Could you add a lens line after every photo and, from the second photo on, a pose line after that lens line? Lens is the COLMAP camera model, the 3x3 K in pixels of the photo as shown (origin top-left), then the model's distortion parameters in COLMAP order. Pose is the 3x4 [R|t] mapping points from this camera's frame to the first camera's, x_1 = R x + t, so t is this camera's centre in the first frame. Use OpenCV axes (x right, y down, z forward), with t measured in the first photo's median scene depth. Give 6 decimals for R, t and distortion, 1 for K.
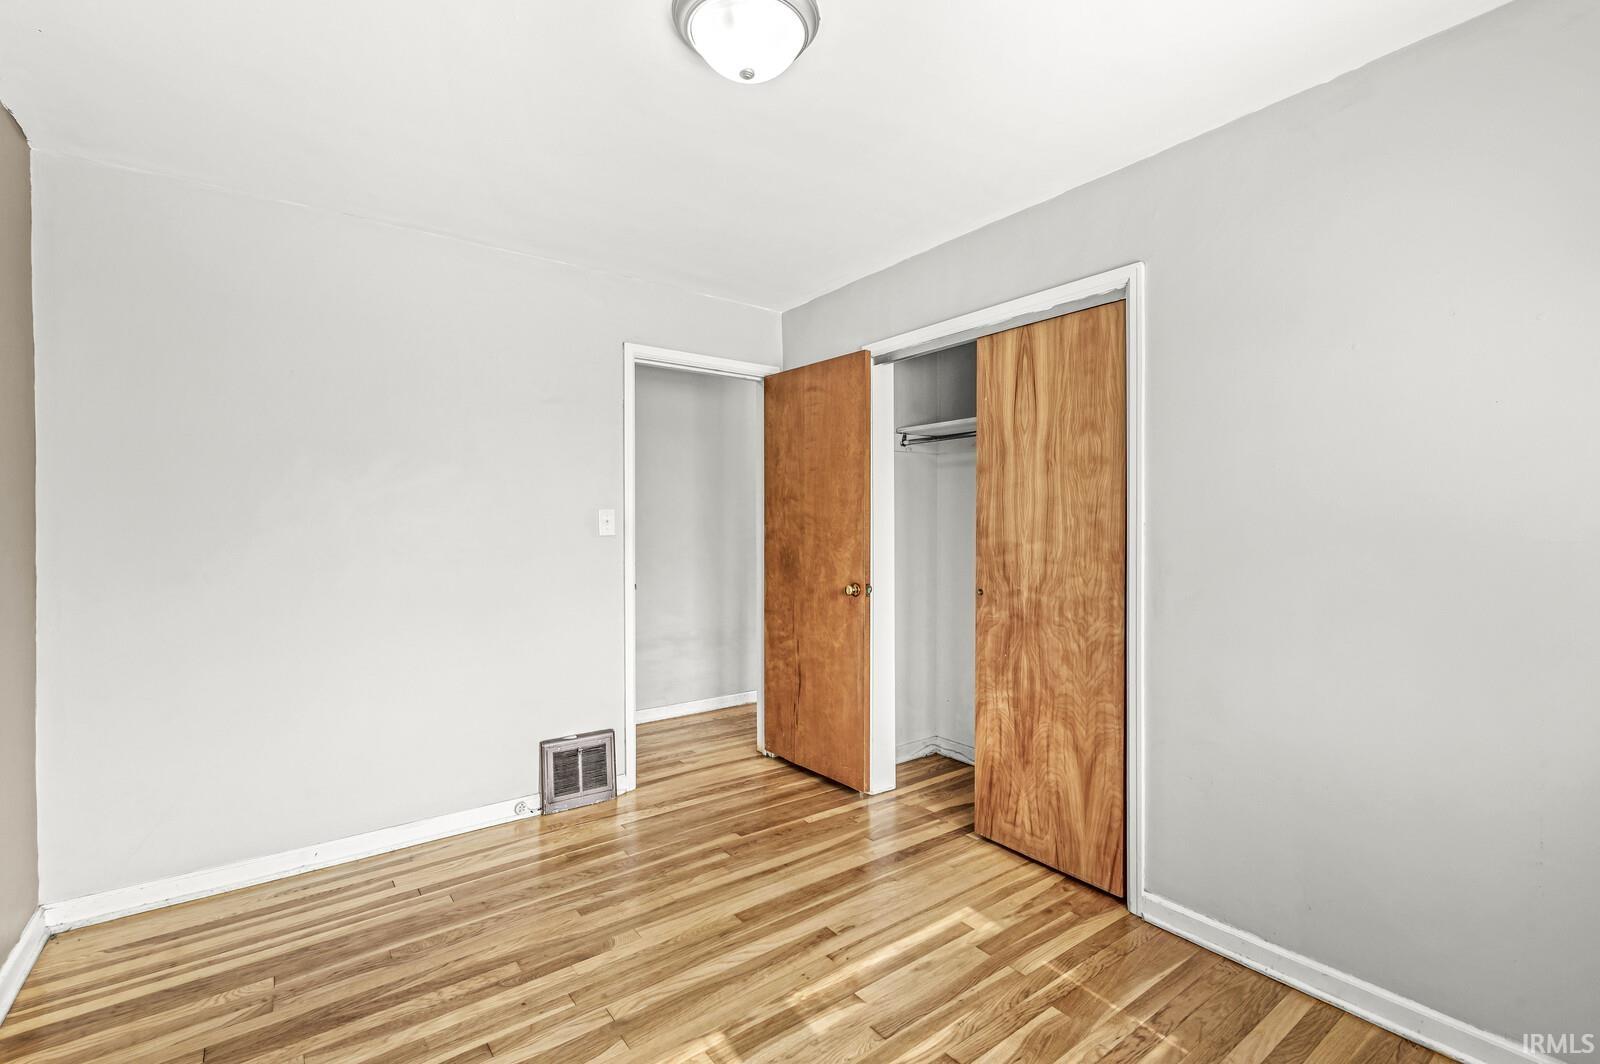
lens RADIAL K [[696.7, 0, 798.1], [0, 696.7, 528.2], [0, 0, 1]] dist [-0.000528, -0.000896]
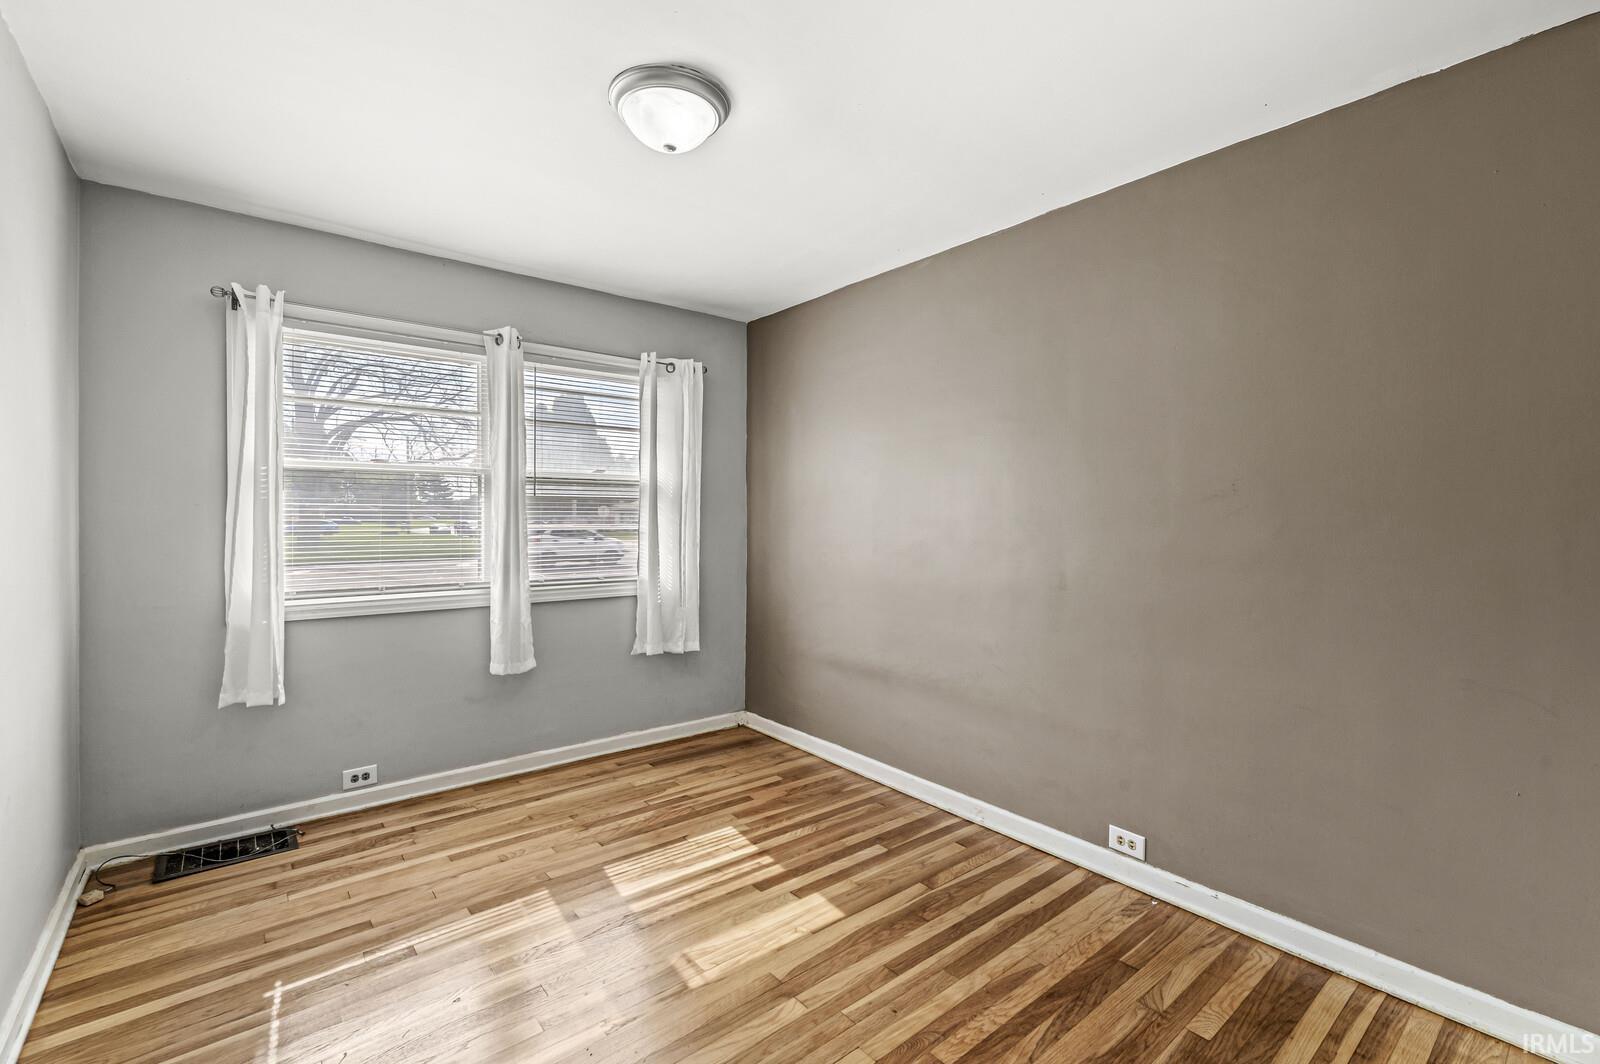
lens RADIAL K [[696.7, 0, 801.1], [0, 696.7, 524.2], [0, 0, 1]] dist [-0.000528, -0.000896]
pose [[-0.998973, -0.005676, -0.044953, -0.217000], [-0.006504, 0.999811, 0.018309, -0.014137], [0.044840, 0.018582, -0.998821, 1.965127]]
